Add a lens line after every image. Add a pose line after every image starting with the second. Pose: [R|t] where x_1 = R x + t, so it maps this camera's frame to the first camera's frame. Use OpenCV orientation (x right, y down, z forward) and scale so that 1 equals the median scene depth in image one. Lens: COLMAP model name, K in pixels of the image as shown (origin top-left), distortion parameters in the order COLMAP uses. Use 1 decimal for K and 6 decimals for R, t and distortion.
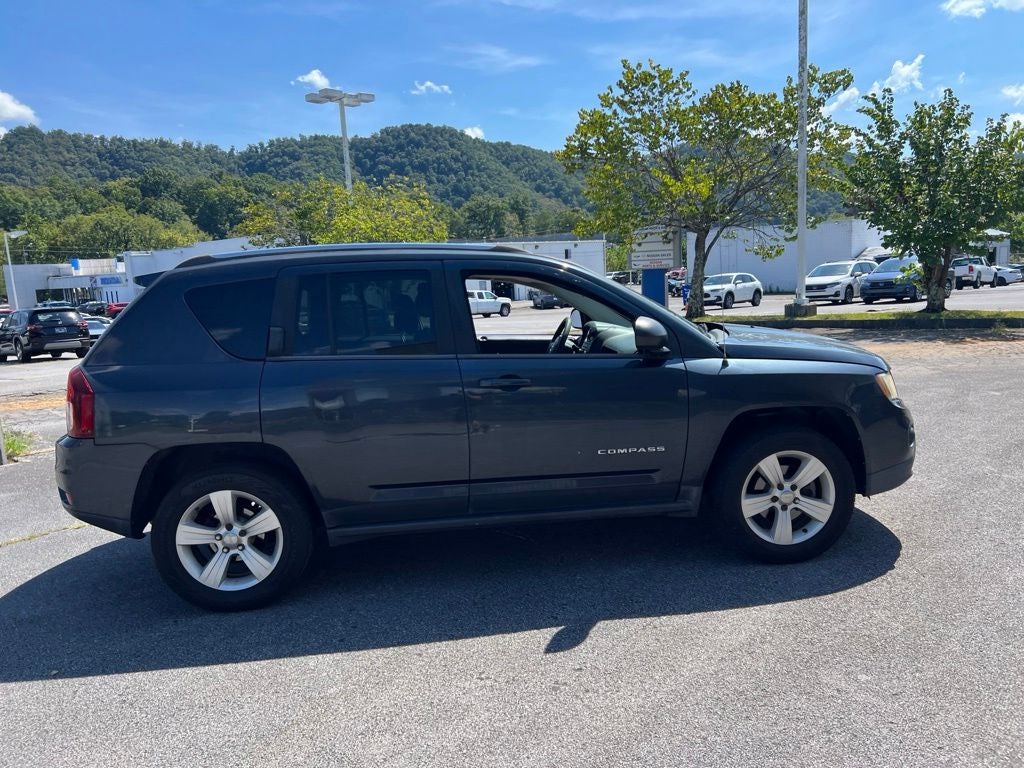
lens RADIAL K [[770.0, 0, 522.1], [0, 770.0, 393.9], [0, 0, 1]] dist [0.047025, -0.050322]
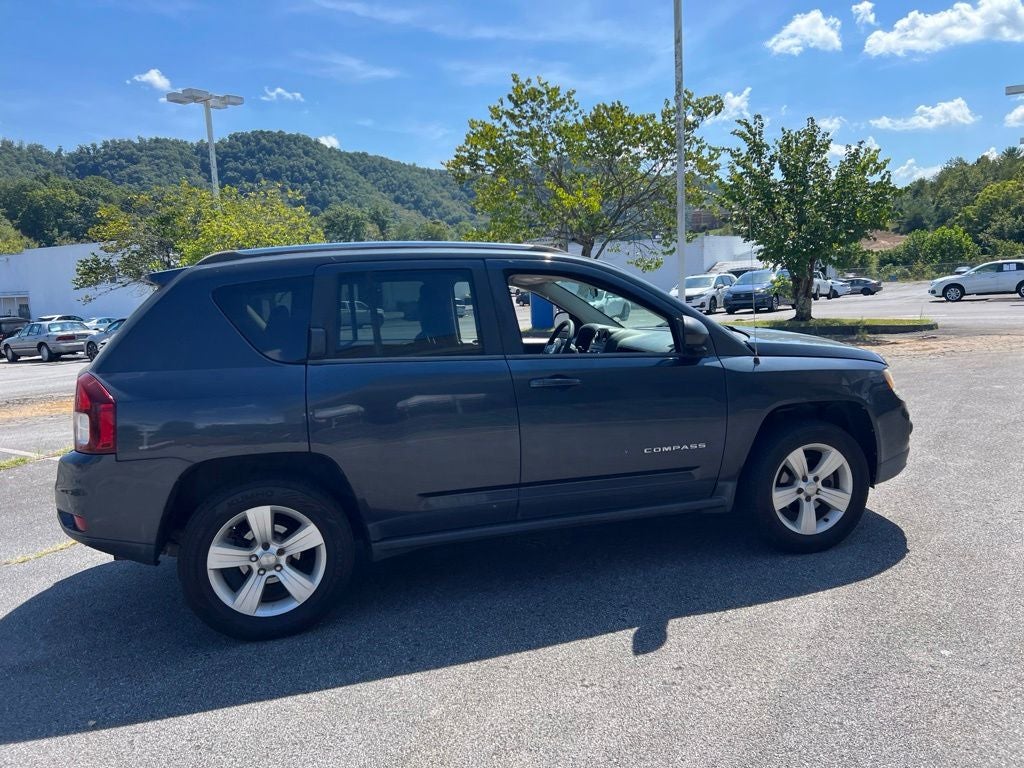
lens RADIAL K [[770.0, 0, 523.2], [0, 770.0, 381.0], [0, 0, 1]] dist [0.047025, -0.050322]
pose [[0.983992, -0.017778, 0.177325, -0.222091], [0.023328, 0.999299, -0.029267, 0.009844], [-0.176680, 0.032936, 0.983717, 0.035949]]
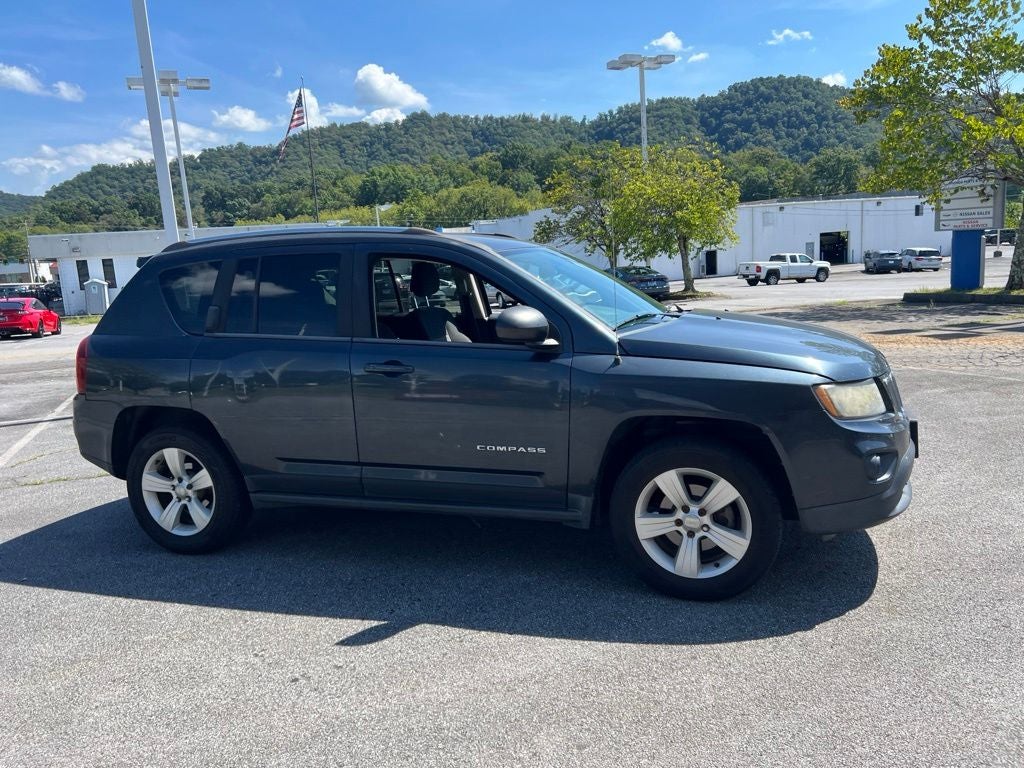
lens RADIAL K [[769.7, 0, 519.7], [0, 769.7, 379.7], [0, 0, 1]] dist [0.048774, -0.051830]
pose [[0.910318, 0.065699, -0.408663, 0.504069], [-0.053675, 0.997723, 0.040835, -0.047060], [0.410416, -0.015238, 0.911771, 0.151735]]
